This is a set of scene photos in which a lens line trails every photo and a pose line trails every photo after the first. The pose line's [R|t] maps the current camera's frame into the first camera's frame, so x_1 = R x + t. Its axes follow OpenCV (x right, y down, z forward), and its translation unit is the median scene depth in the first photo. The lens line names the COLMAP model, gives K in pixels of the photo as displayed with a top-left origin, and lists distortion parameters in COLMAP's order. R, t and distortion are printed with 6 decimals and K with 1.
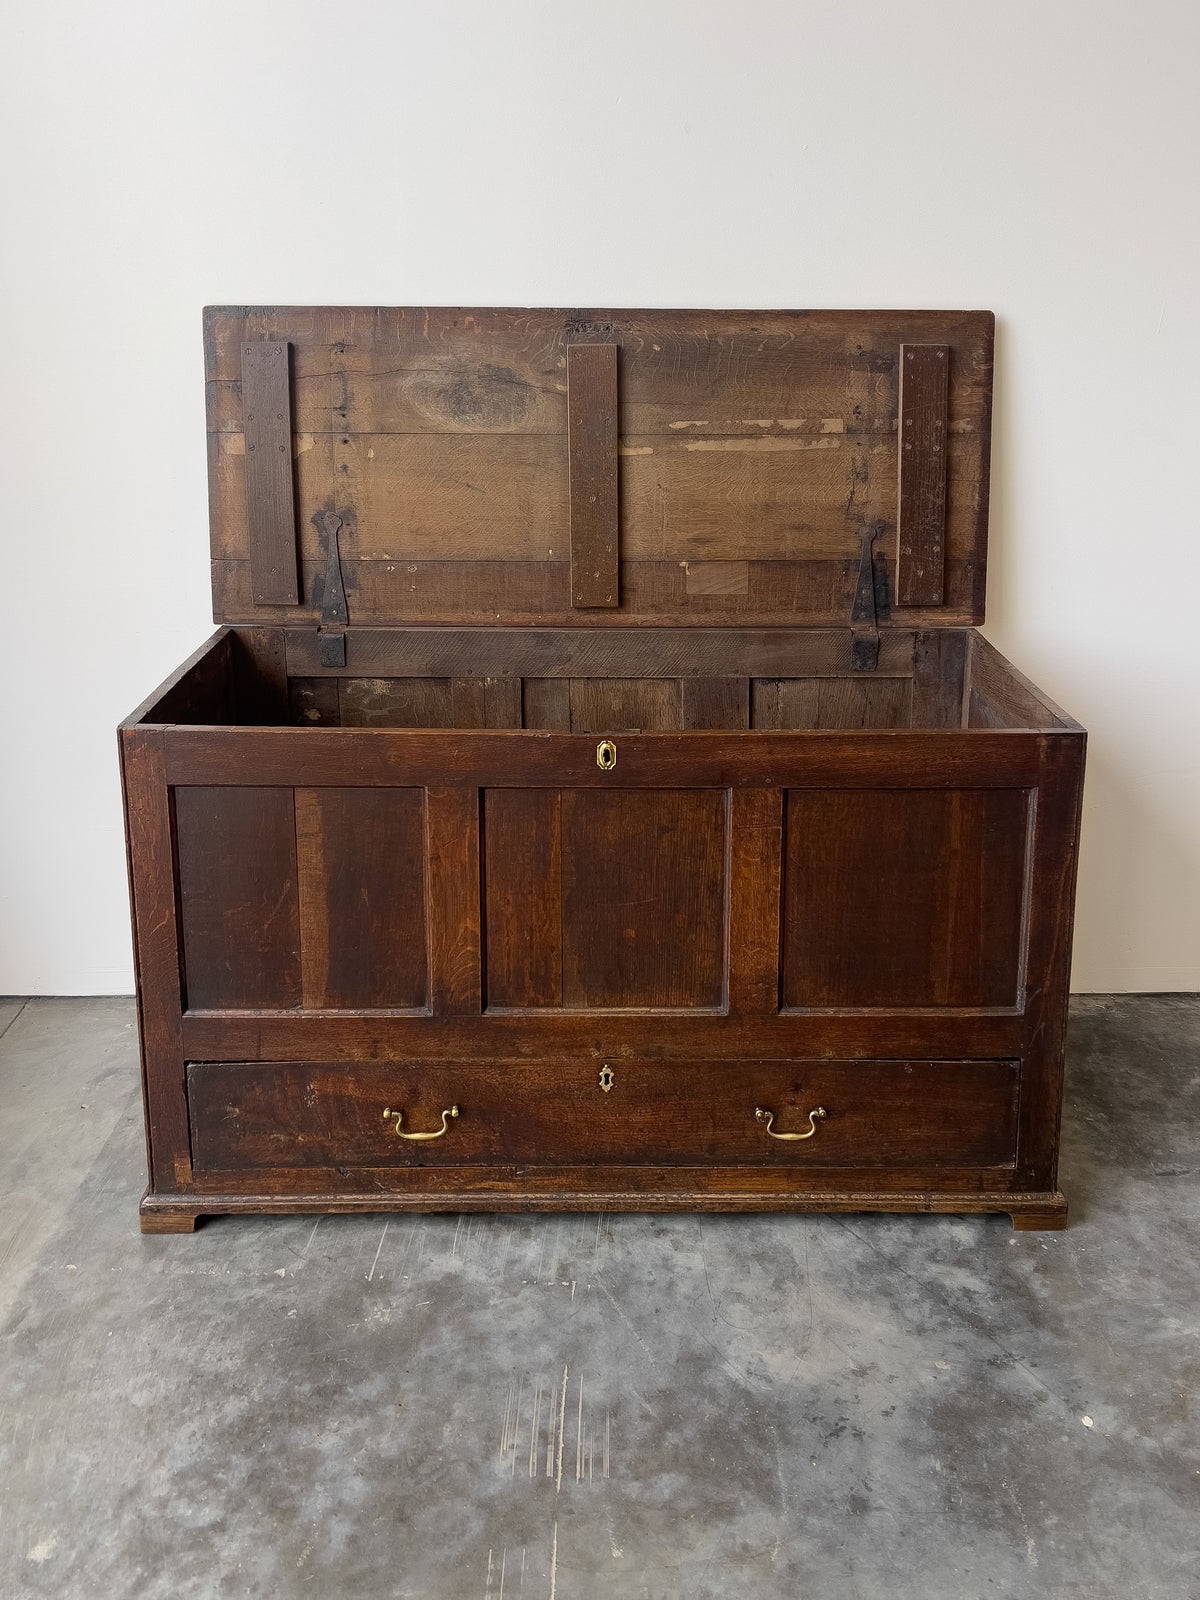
lens RADIAL K [[1281.3, 0, 608.8], [0, 1281.3, 605.8], [0, 0, 1]] dist [0.031840, -0.020802]
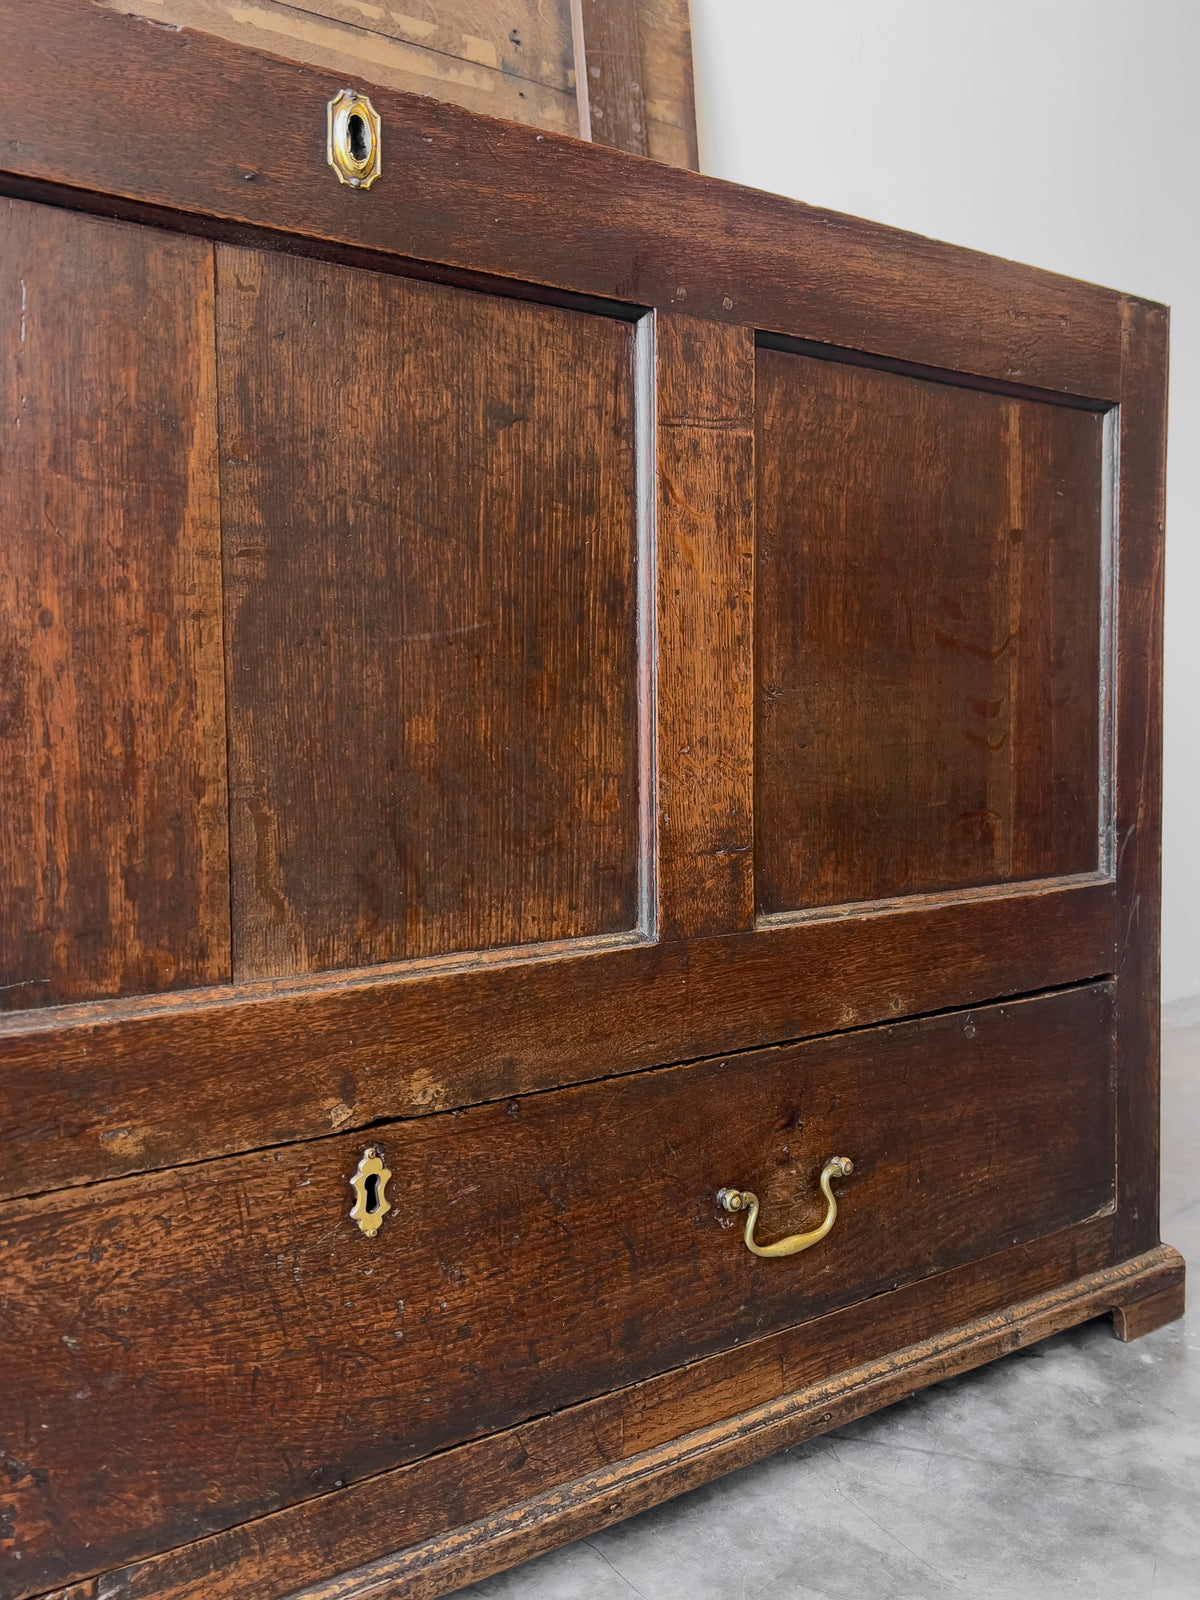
lens RADIAL K [[1281.3, 0, 603.5], [0, 1281.3, 786.8], [0, 0, 1]] dist [0.031840, -0.020802]
pose [[0.831859, -0.042775, 0.553336, -0.136106], [0.137164, 0.981941, -0.130299, 0.321188], [-0.537770, 0.184289, 0.822703, 0.681189]]
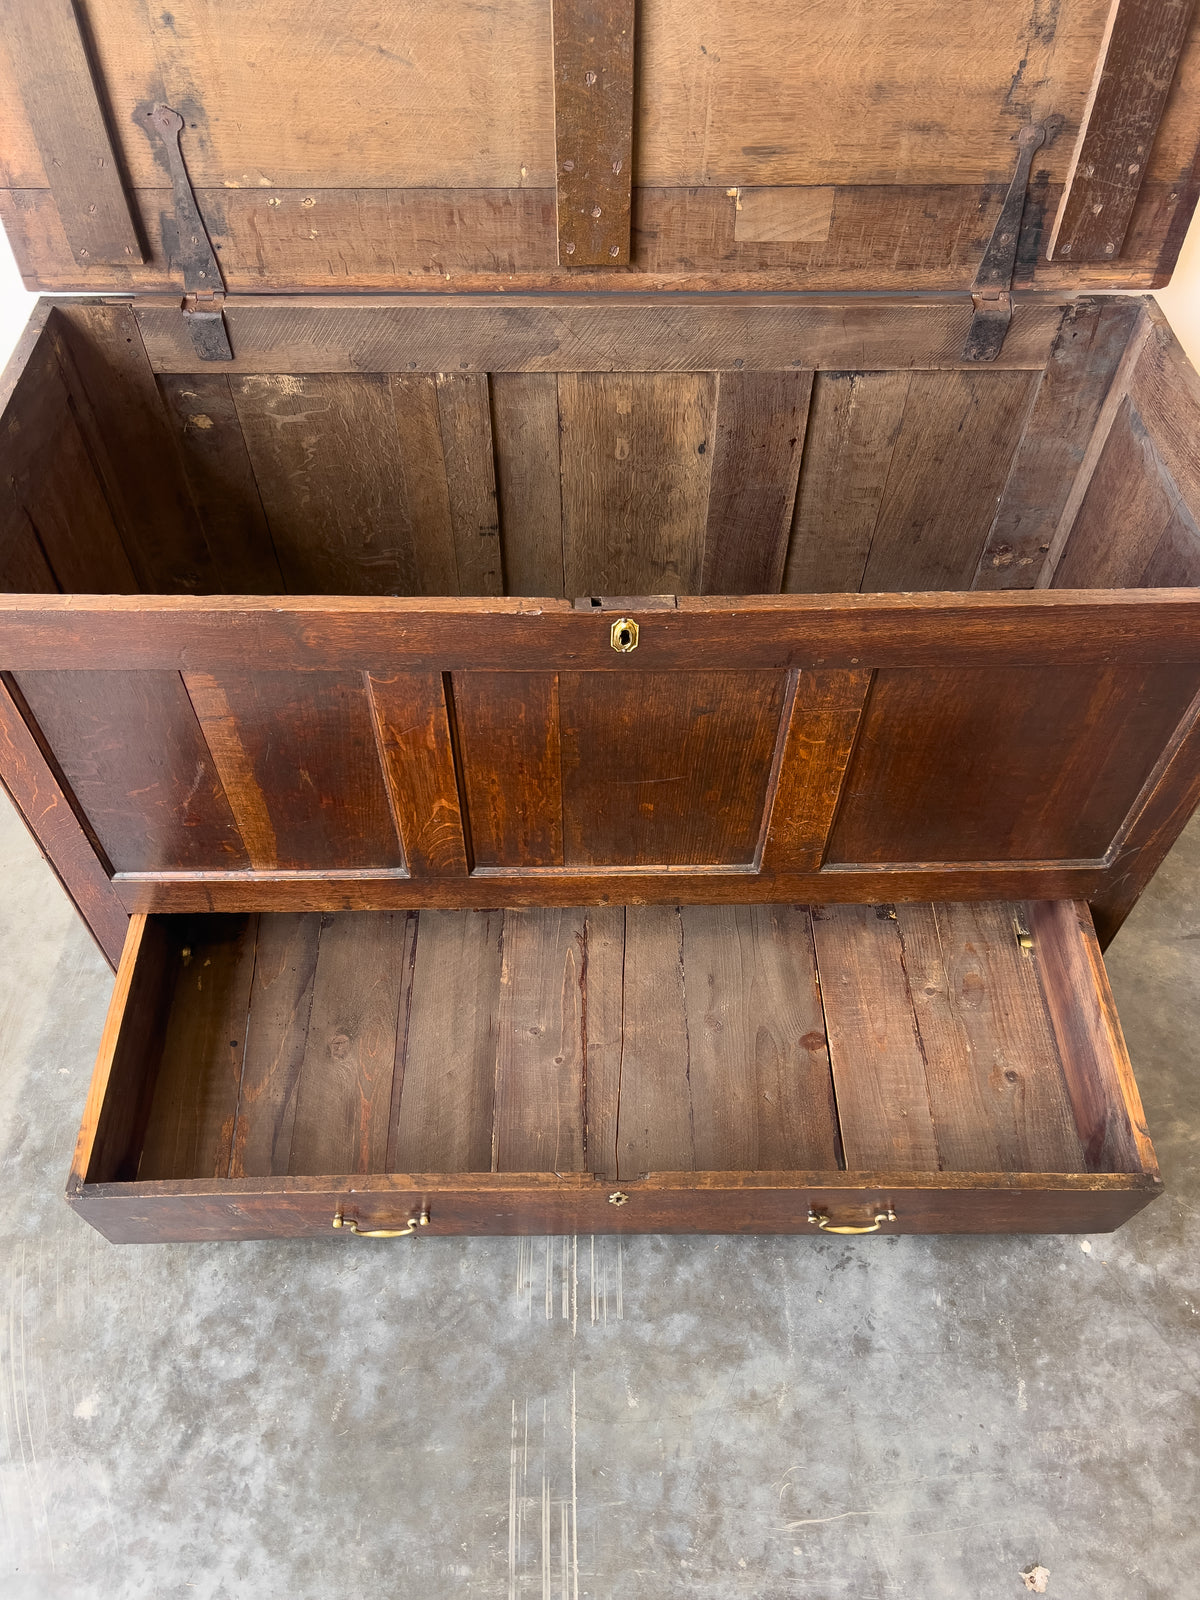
lens RADIAL K [[1150.3, 0, 593.5], [0, 1150.3, 814.6], [0, 0, 1]] dist [0.039872, -0.046914]
pose [[0.999902, -0.008478, 0.011109, -0.025019], [-0.000298, 0.781842, 0.623477, -0.184652], [-0.013972, -0.623419, 0.781763, 0.435283]]
